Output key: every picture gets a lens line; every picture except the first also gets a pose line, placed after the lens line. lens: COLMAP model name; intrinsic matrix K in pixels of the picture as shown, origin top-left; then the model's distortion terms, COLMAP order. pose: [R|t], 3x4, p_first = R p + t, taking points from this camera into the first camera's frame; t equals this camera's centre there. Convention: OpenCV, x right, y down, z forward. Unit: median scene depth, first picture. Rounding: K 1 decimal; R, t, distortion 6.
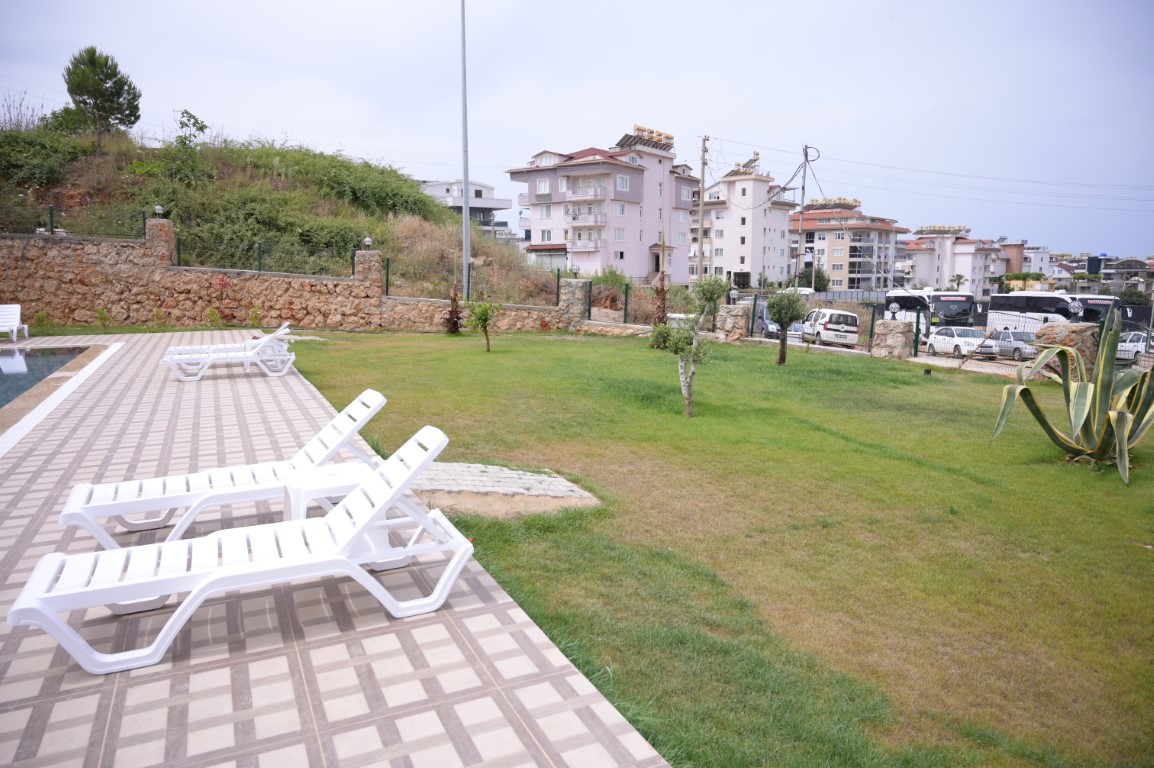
lens RADIAL K [[778.2, 0, 577.0], [0, 778.2, 384.0], [0, 0, 1]] dist [-0.002036, 0.002921]
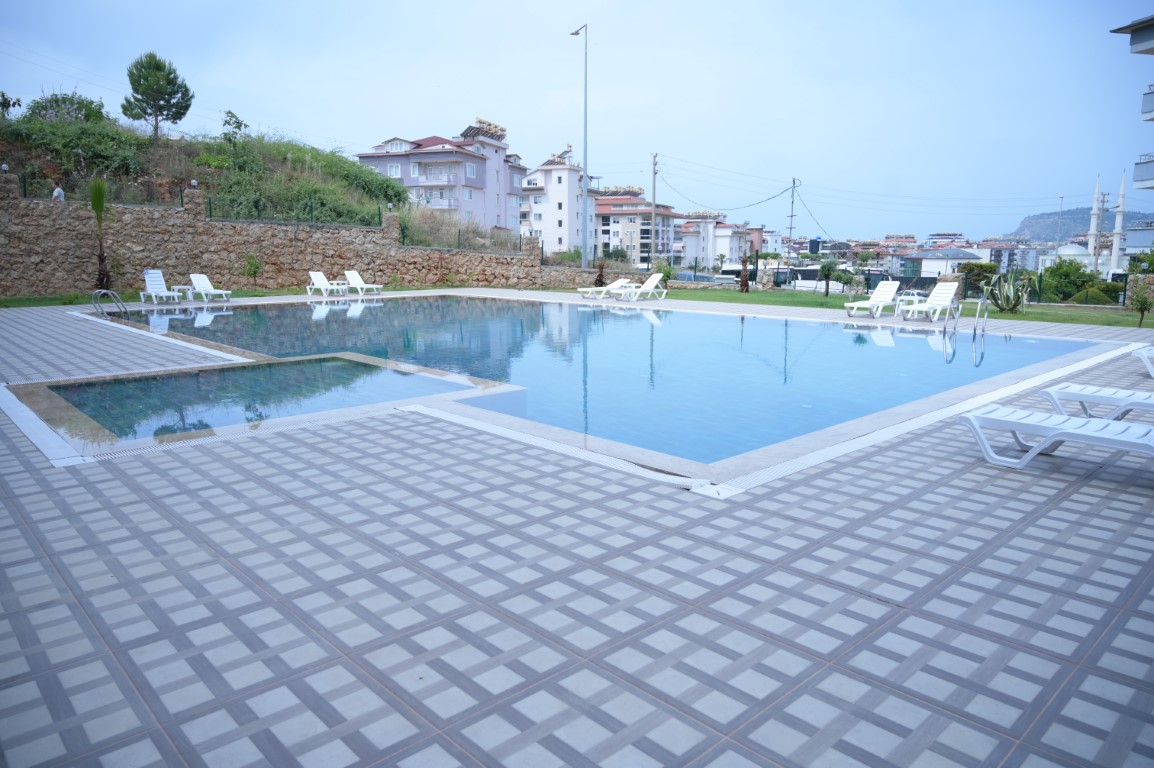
lens RADIAL K [[778.2, 0, 577.0], [0, 778.2, 384.0], [0, 0, 1]] dist [-0.002036, 0.002921]
pose [[0.953373, -0.049995, 0.297624, -0.109169], [0.042629, 0.998604, 0.031193, 0.012372], [-0.298768, -0.017051, 0.954173, -0.079842]]
